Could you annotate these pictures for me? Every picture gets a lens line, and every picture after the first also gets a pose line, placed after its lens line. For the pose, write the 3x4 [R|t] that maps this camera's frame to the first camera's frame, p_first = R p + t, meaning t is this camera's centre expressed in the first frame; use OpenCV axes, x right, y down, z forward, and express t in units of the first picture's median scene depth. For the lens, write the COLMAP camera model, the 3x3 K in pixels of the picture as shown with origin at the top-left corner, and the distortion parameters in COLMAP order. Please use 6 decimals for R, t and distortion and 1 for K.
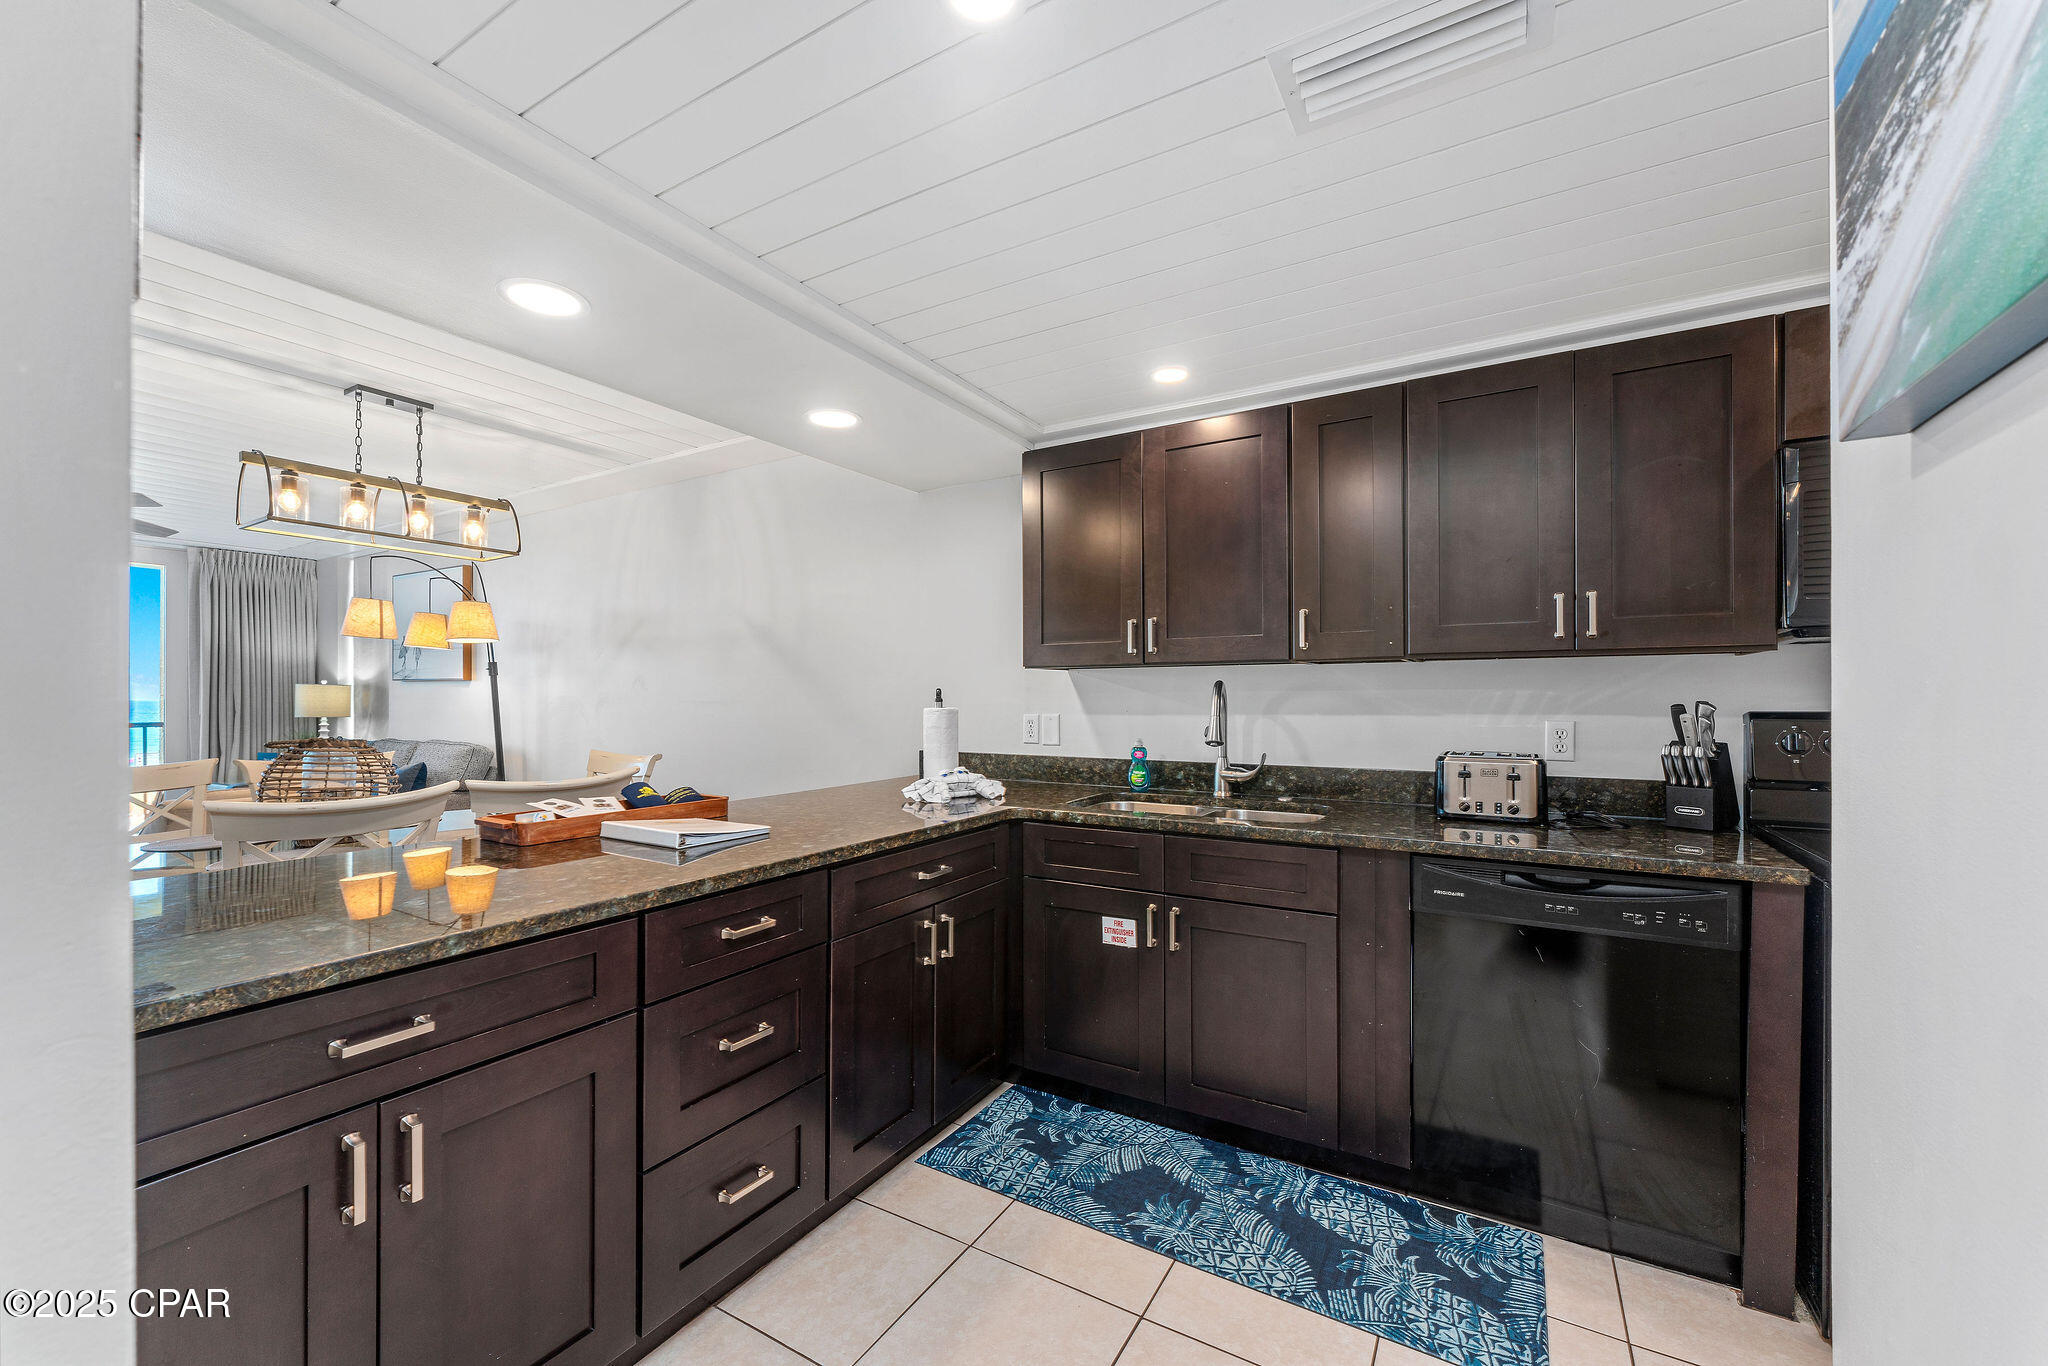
lens RADIAL K [[815.6, 0, 1009.8], [0, 815.6, 693.2], [0, 0, 1]] dist [0.000371, -0.000551]
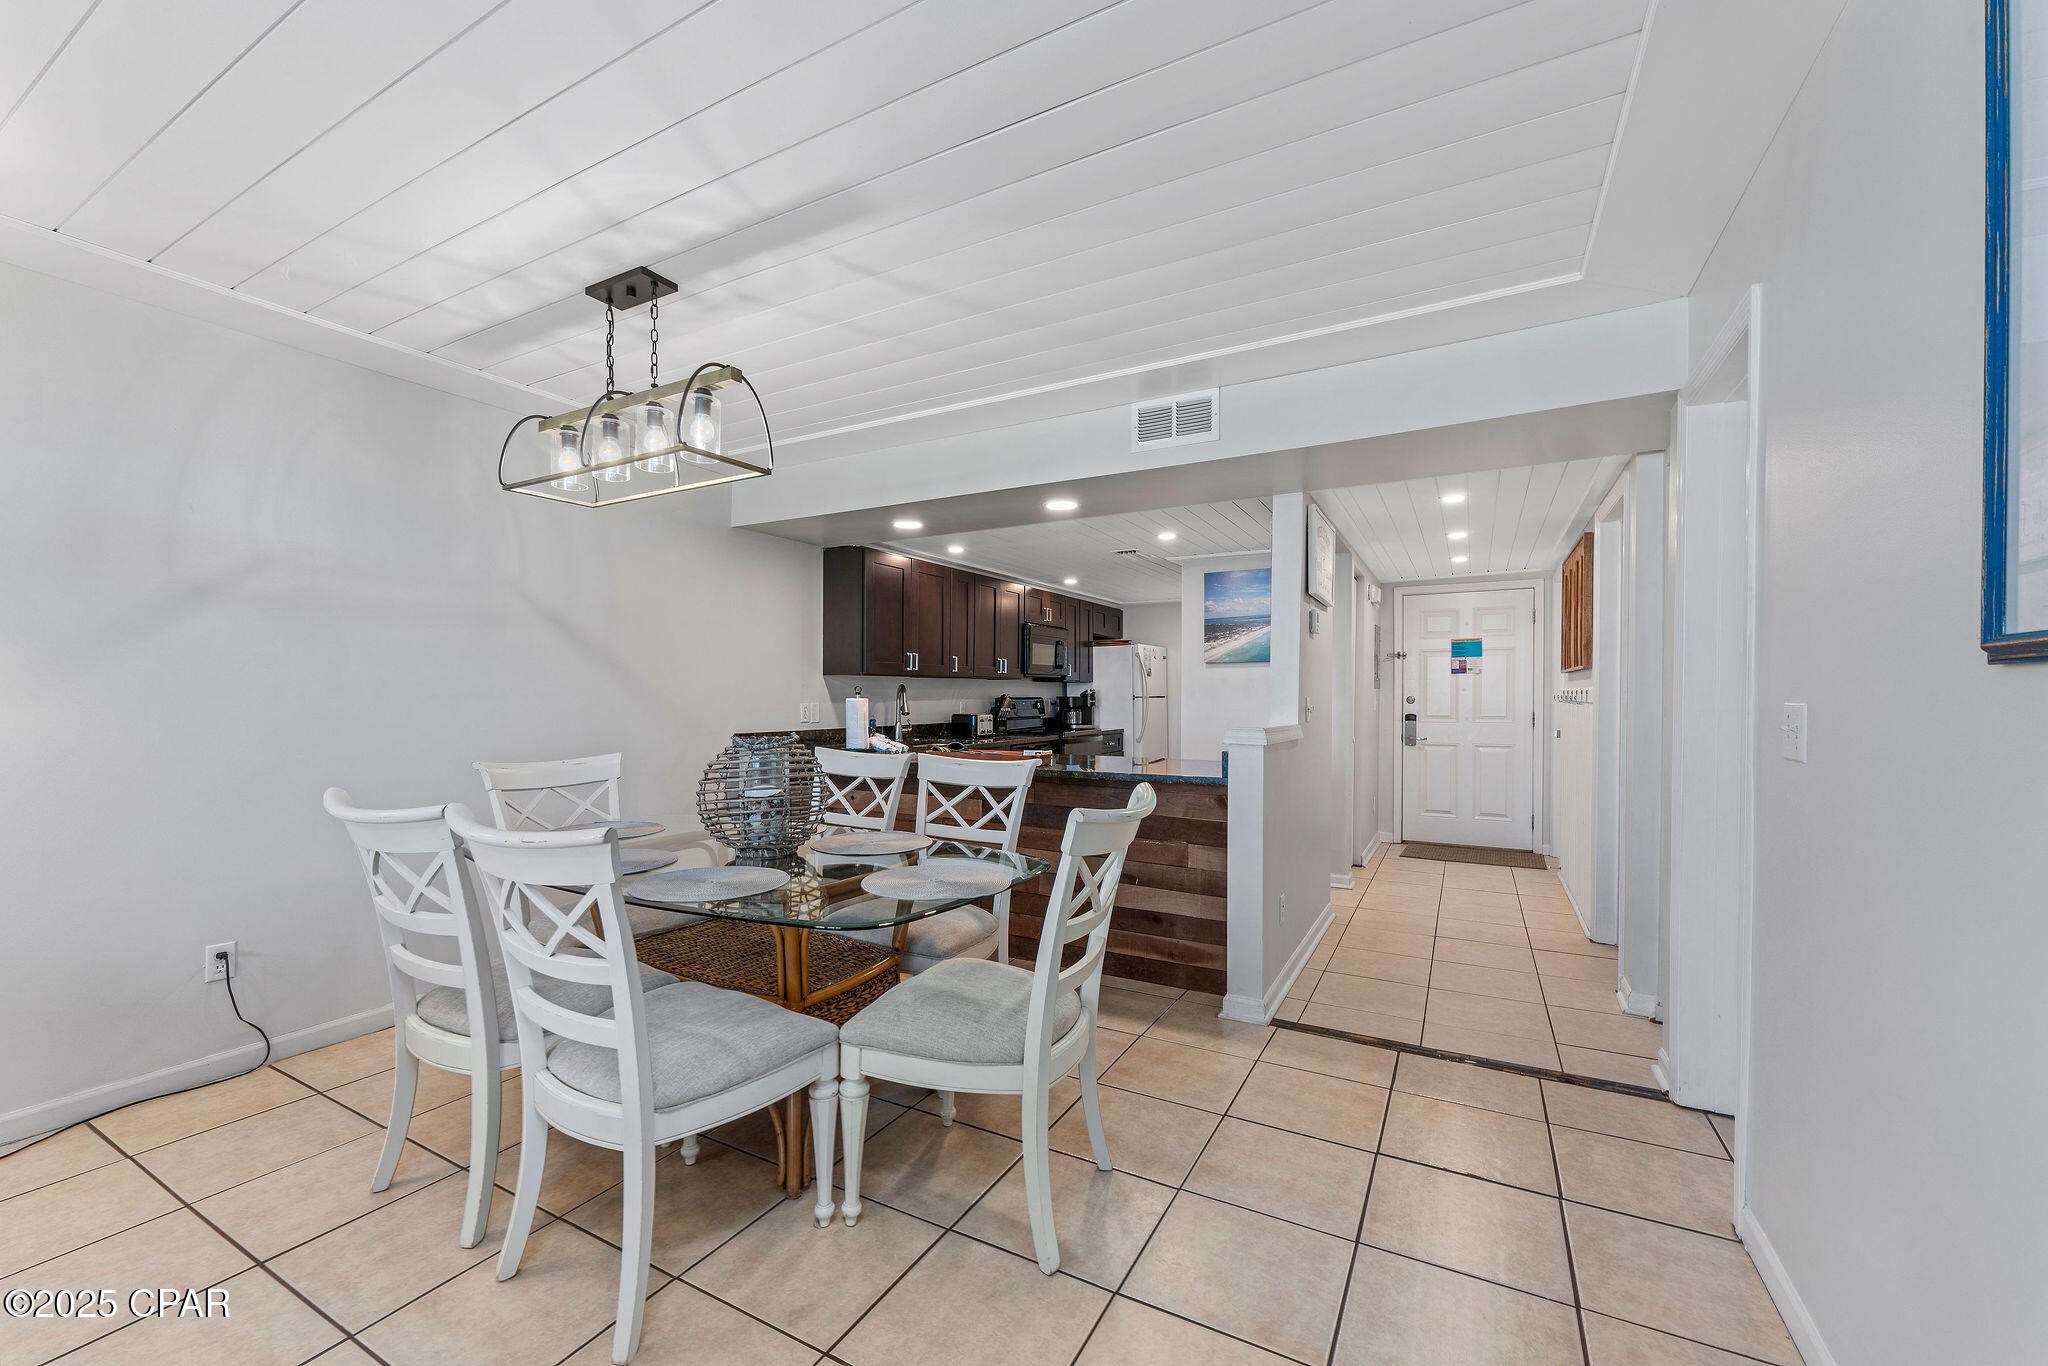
lens RADIAL K [[815.6, 0, 1015.4], [0, 815.6, 713.1], [0, 0, 1]] dist [0.000371, -0.000551]
pose [[-0.039912, -0.021487, 0.998972, -1.935787], [-0.006374, 0.999754, 0.021250, 0.011434], [-0.999183, -0.005519, -0.040040, 0.859428]]
